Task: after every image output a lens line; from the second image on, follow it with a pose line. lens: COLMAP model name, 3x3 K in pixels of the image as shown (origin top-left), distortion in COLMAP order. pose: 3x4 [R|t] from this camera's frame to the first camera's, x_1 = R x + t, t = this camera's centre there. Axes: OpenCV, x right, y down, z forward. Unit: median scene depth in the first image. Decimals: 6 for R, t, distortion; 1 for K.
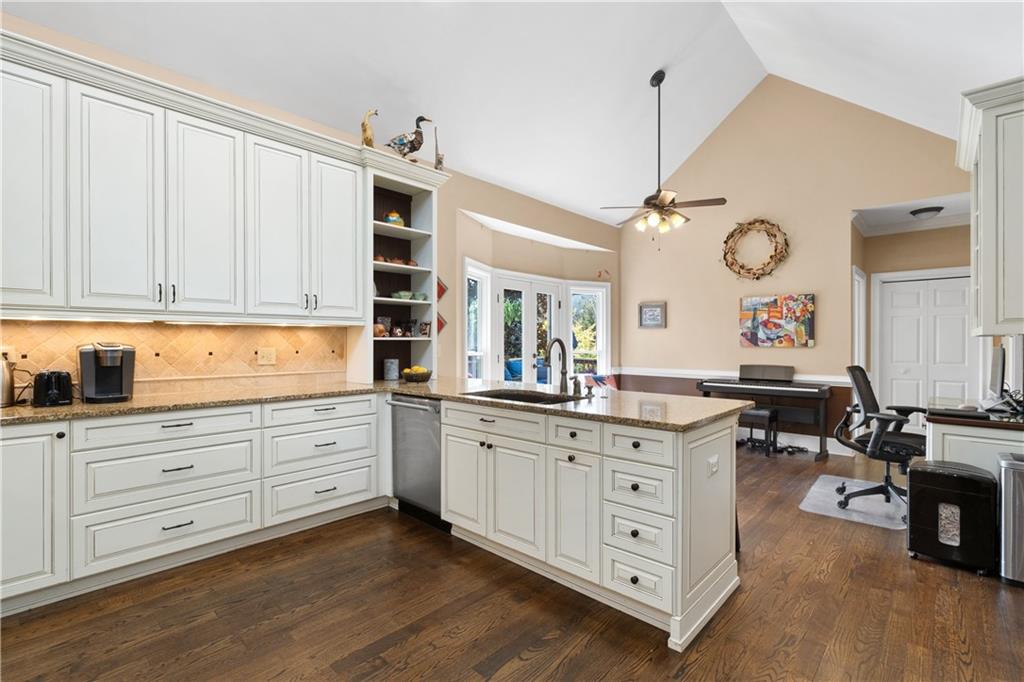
lens RADIAL K [[480.0, 0, 515.8], [0, 480.0, 343.2], [0, 0, 1]] dist [-0.004094, -0.000321]
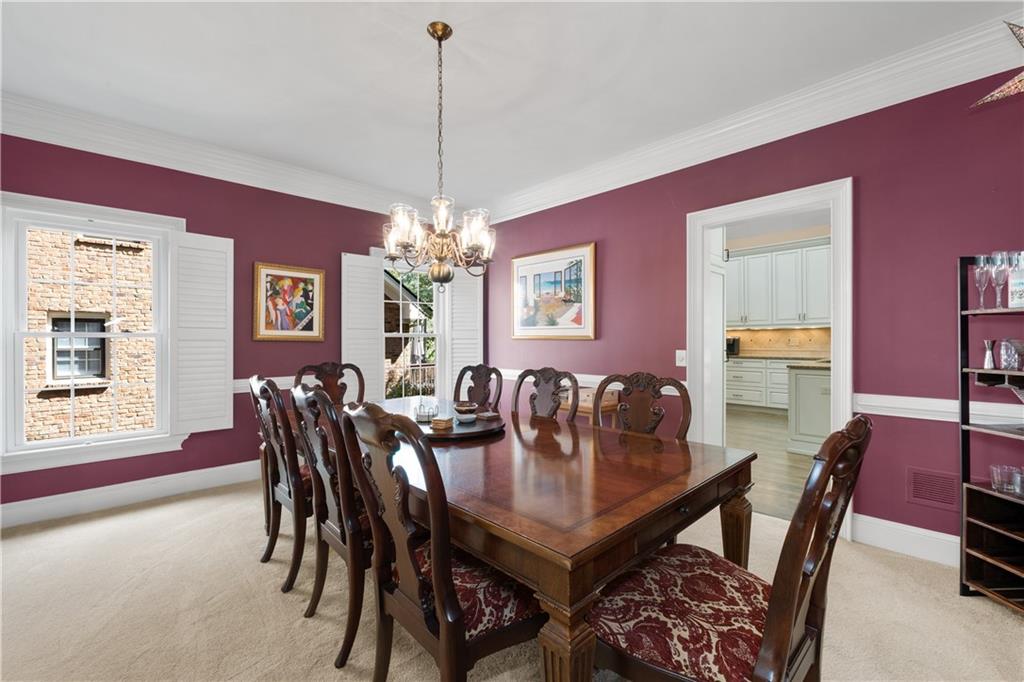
lens RADIAL K [[431.7, 0, 516.1], [0, 431.7, 340.5], [0, 0, 1]] dist [-0.007673, 0.000603]
pose [[-0.053249, 0.001321, -0.998580, 0.482748], [0.002051, 0.999997, 0.001214, 0.004798], [0.998579, -0.001984, -0.053252, -0.060670]]
